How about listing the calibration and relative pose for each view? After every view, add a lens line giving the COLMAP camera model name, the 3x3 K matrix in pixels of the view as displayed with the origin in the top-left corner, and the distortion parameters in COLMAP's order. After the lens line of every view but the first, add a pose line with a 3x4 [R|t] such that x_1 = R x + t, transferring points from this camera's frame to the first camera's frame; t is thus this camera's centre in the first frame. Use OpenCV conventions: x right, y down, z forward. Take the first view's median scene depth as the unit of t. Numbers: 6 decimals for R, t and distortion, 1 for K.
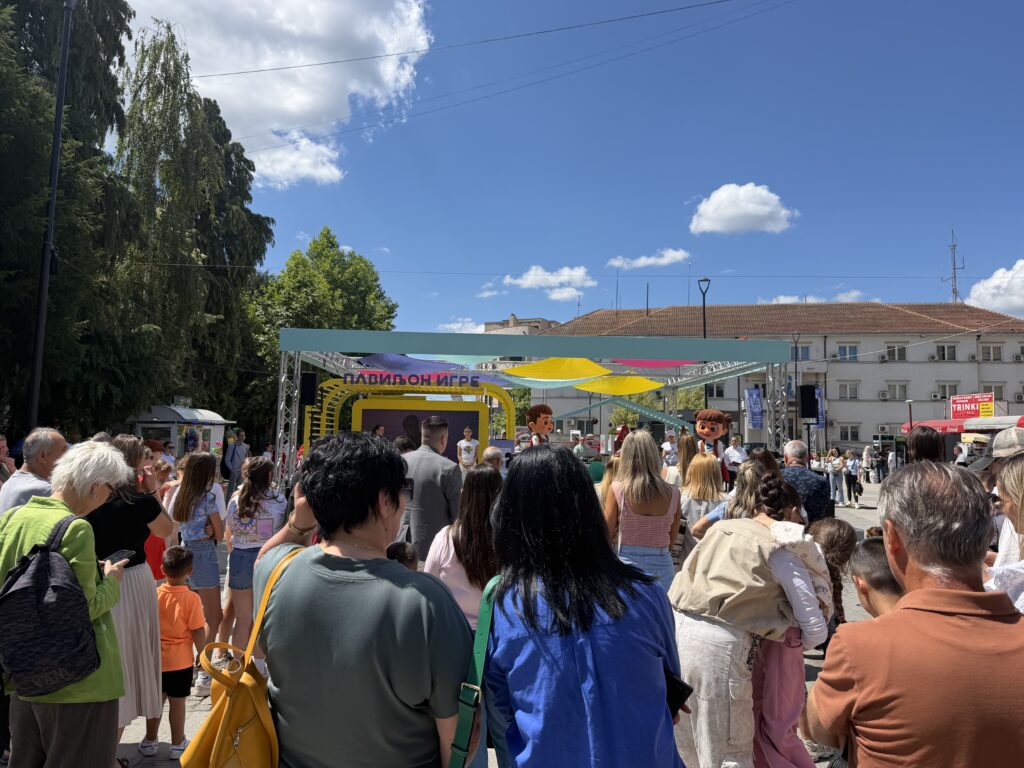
lens RADIAL K [[734.8, 0, 511.5], [0, 734.8, 352.6], [0, 0, 1]] dist [0.071385, 0.003782]
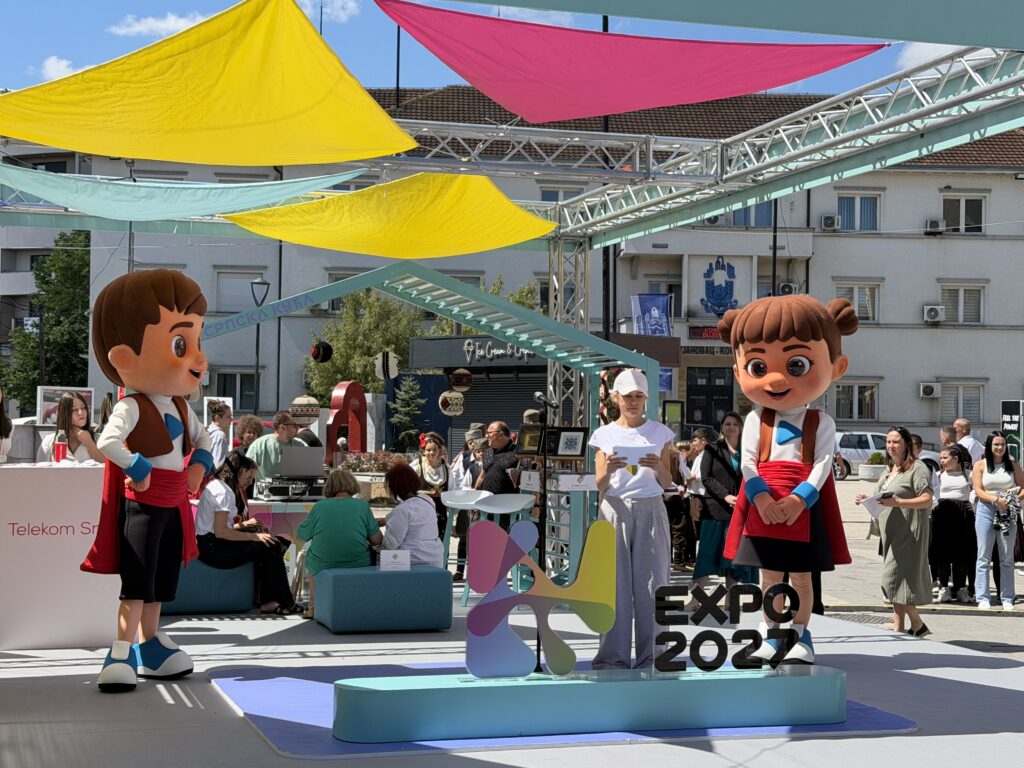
lens RADIAL K [[1668.2, 0, 512.0], [0, 1668.2, 384.0], [0, 0, 1]] dist [0.186832, 0.114069]
pose [[0.963527, 0.000159, 0.267612, 0.013590], [-0.025151, 0.995627, 0.089967, 0.045731], [-0.266427, -0.093416, 0.959318, 0.361501]]
